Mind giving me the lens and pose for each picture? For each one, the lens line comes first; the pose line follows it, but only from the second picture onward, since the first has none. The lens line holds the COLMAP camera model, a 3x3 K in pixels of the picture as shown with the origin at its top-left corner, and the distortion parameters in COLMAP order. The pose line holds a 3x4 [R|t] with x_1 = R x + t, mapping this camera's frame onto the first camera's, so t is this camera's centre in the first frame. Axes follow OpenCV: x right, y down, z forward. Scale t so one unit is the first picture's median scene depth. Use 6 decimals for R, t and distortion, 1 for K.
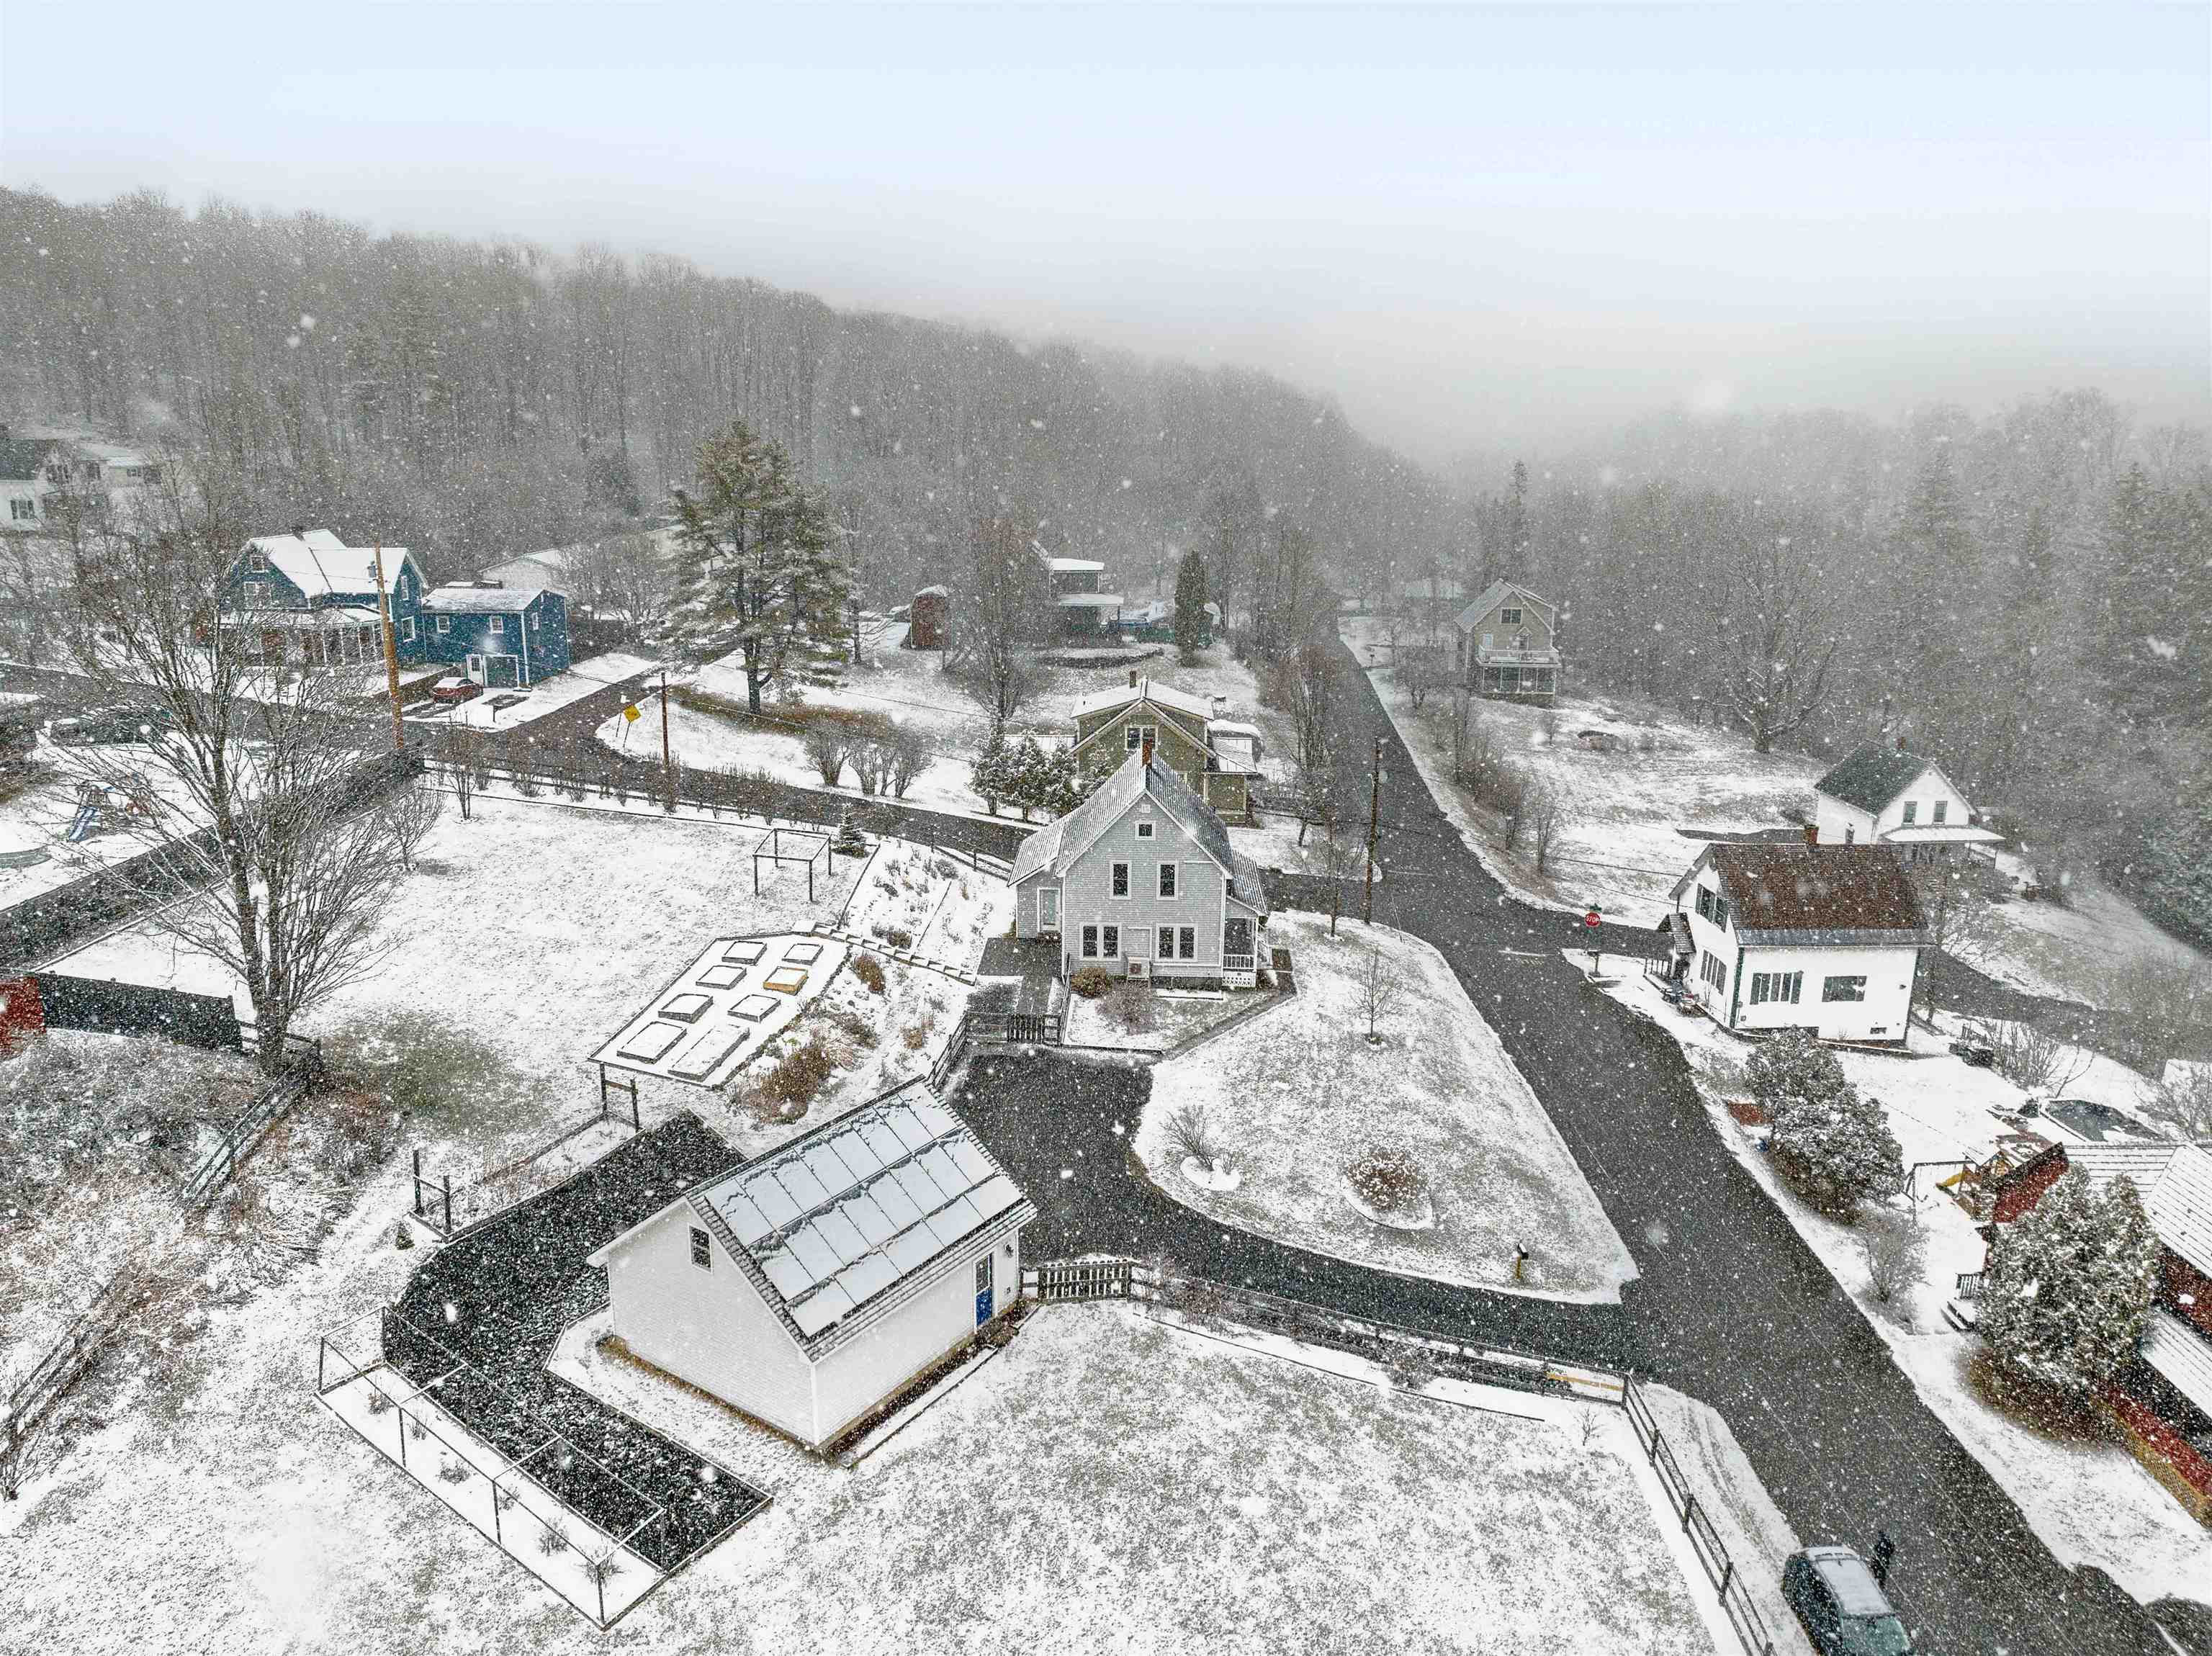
lens RADIAL K [[1570.0, 0, 1106.0], [0, 1570.0, 828.0], [0, 0, 1]] dist [-0.005594, -0.038251]
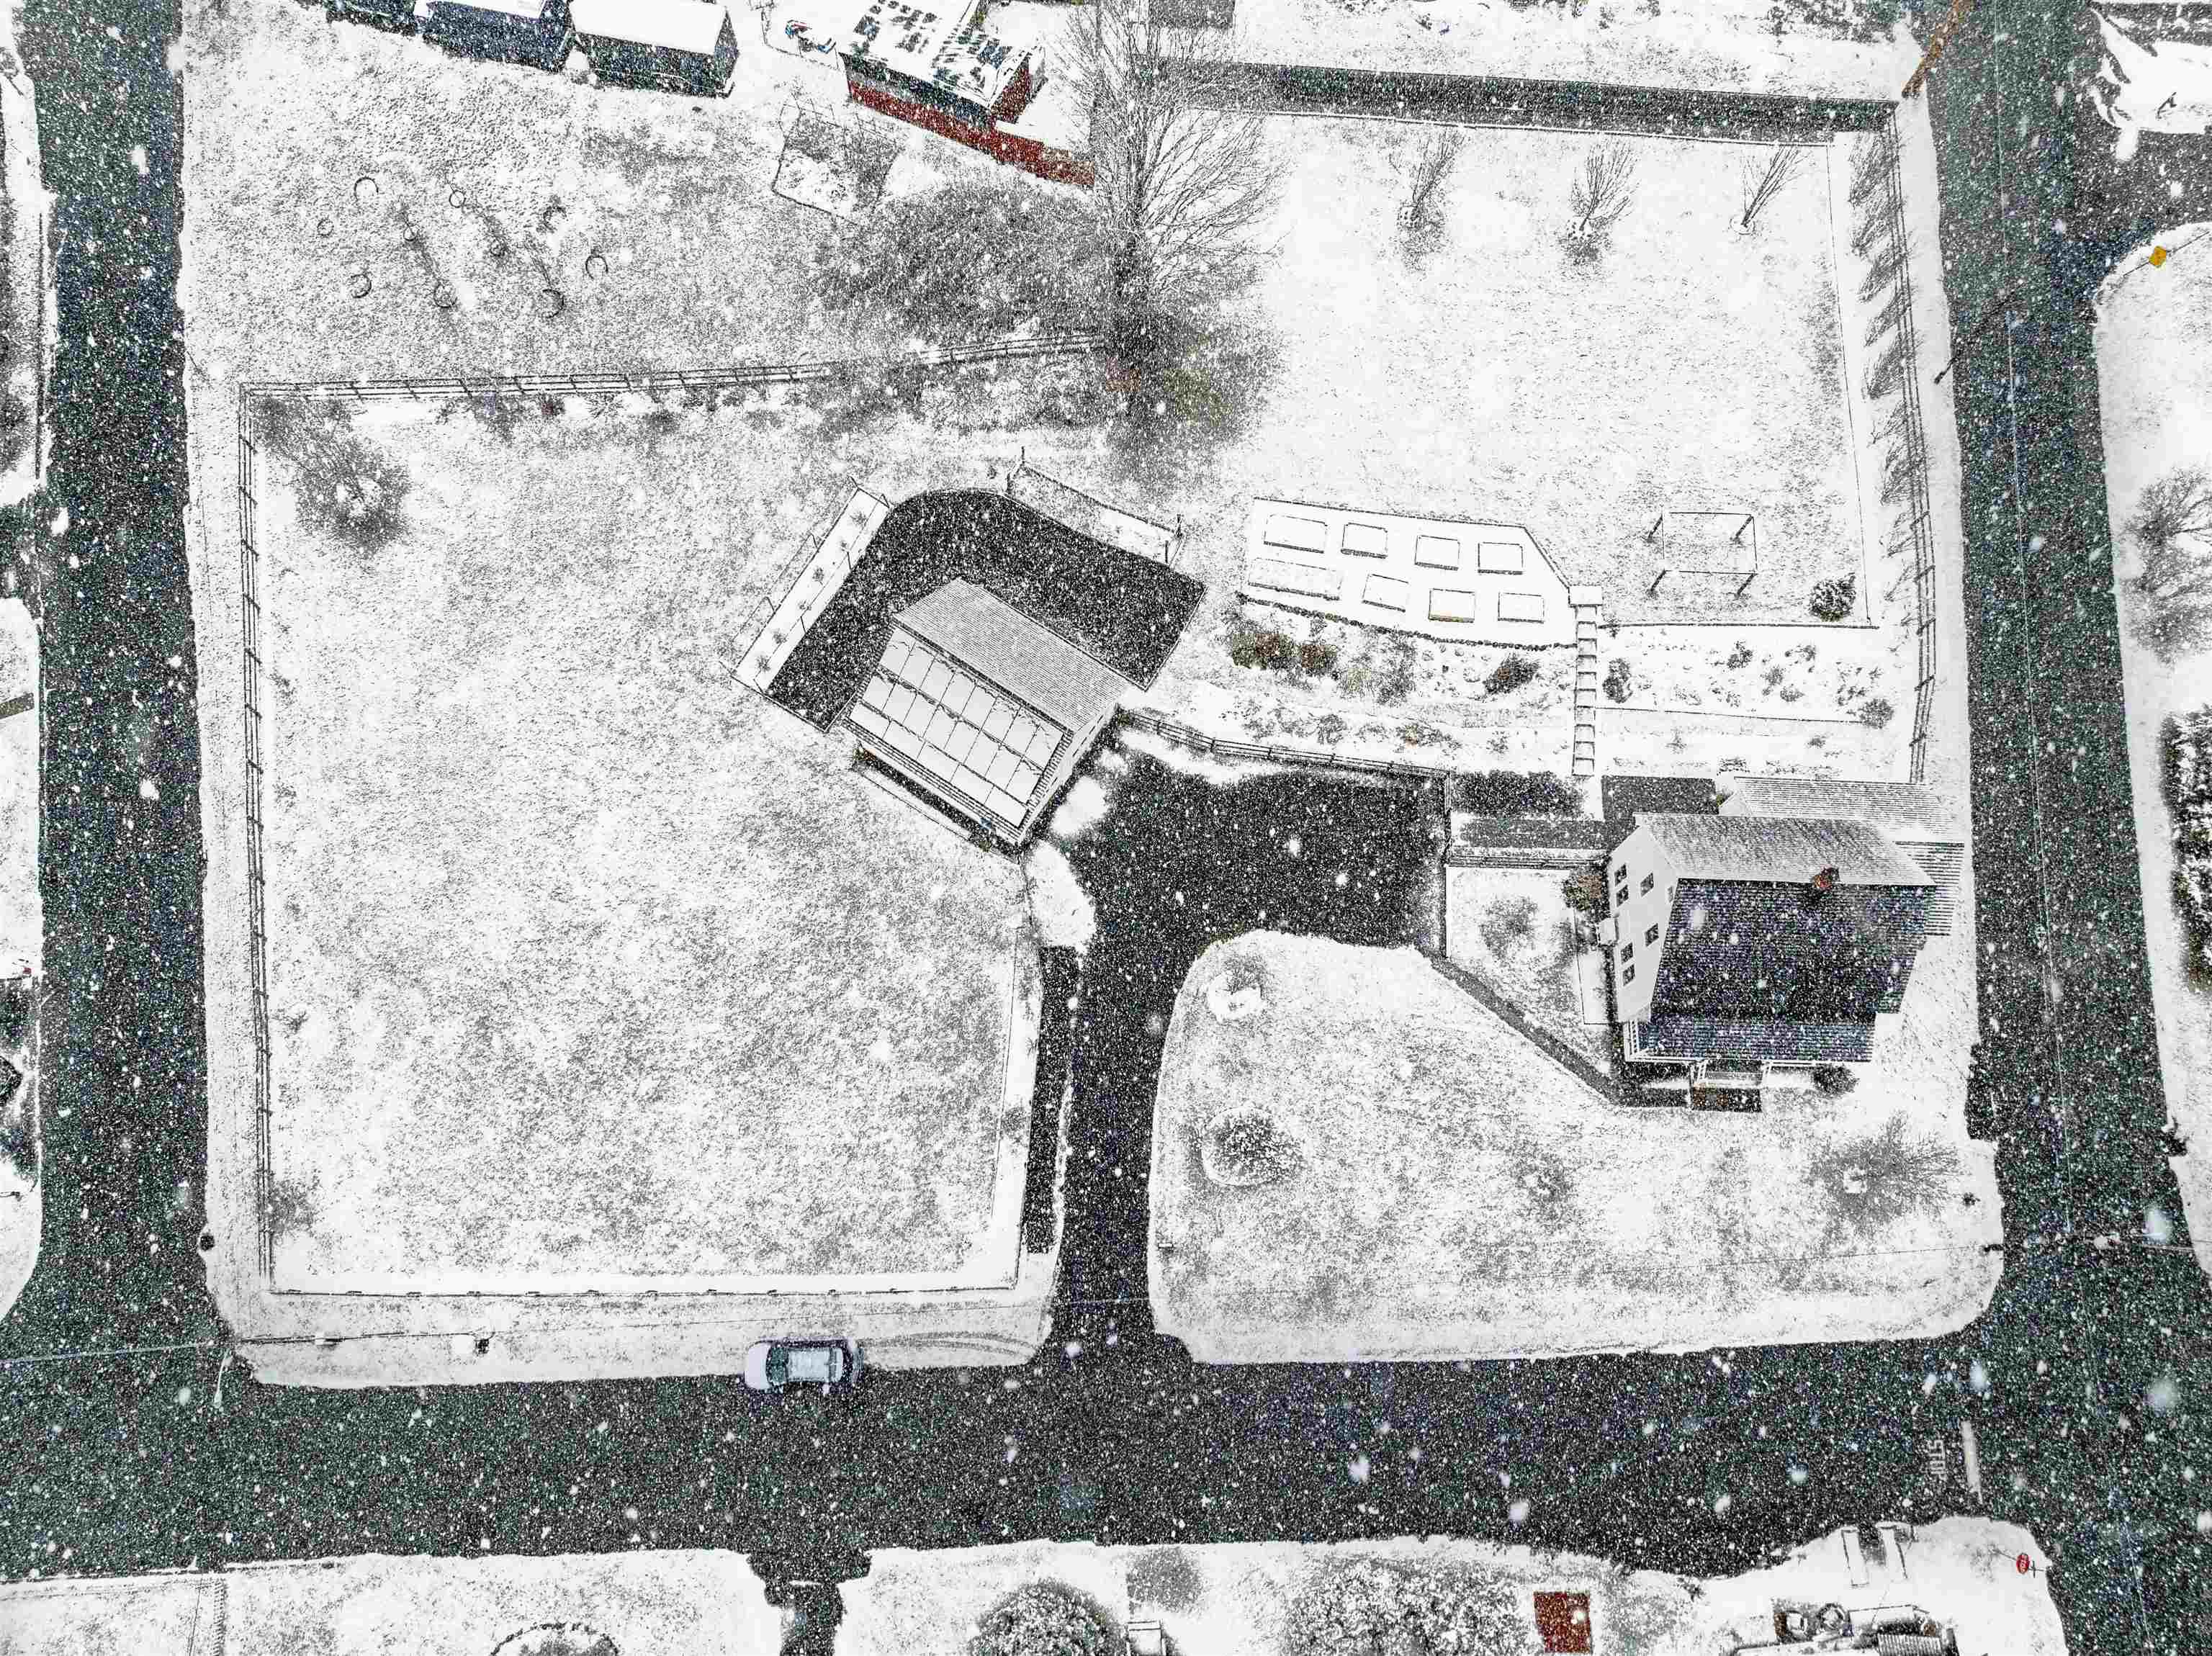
lens RADIAL K [[1570.0, 0, 1106.0], [0, 1570.0, 828.0], [0, 0, 1]] dist [-0.005594, -0.038251]
pose [[0.001808, 0.940329, -0.340261, 0.292587], [-0.271384, 0.327954, 0.904874, -0.727370], [0.962469, 0.090705, 0.255783, 0.477378]]
